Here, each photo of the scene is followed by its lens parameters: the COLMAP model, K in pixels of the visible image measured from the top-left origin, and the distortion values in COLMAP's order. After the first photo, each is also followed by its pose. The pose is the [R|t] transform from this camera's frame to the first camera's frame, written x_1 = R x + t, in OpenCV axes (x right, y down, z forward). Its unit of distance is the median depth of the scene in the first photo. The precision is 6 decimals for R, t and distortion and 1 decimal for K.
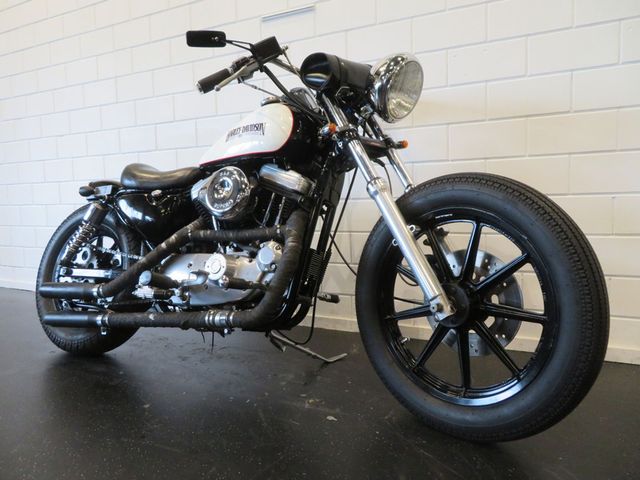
lens RADIAL K [[462.6, 0, 320.0], [0, 462.6, 240.0], [0, 0, 1]] dist [-0.005944, -0.004018]
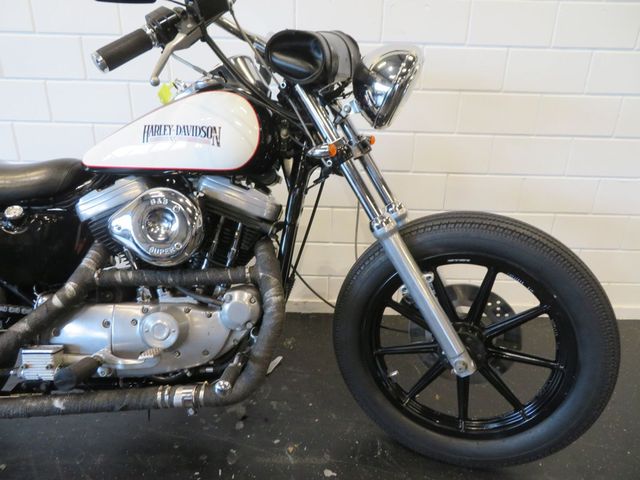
lens RADIAL K [[462.6, 0, 320.0], [0, 462.6, 240.0], [0, 0, 1]] dist [-0.005944, -0.004018]
pose [[0.889637, -0.119970, 0.440628, -0.307042], [-0.009707, 0.959690, 0.280893, -0.286479], [-0.456565, -0.254170, 0.852611, 0.306479]]
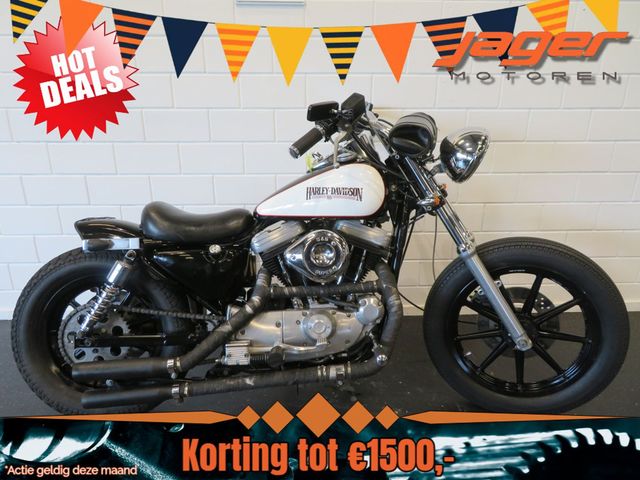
lens RADIAL K [[462.6, 0, 320.0], [0, 462.6, 240.0], [0, 0, 1]] dist [-0.005944, -0.004018]
pose [[0.871555, -0.139950, 0.469899, -0.697296], [0.017771, 0.966784, 0.254976, -0.405870], [-0.489975, -0.213875, 0.845093, 0.152195]]
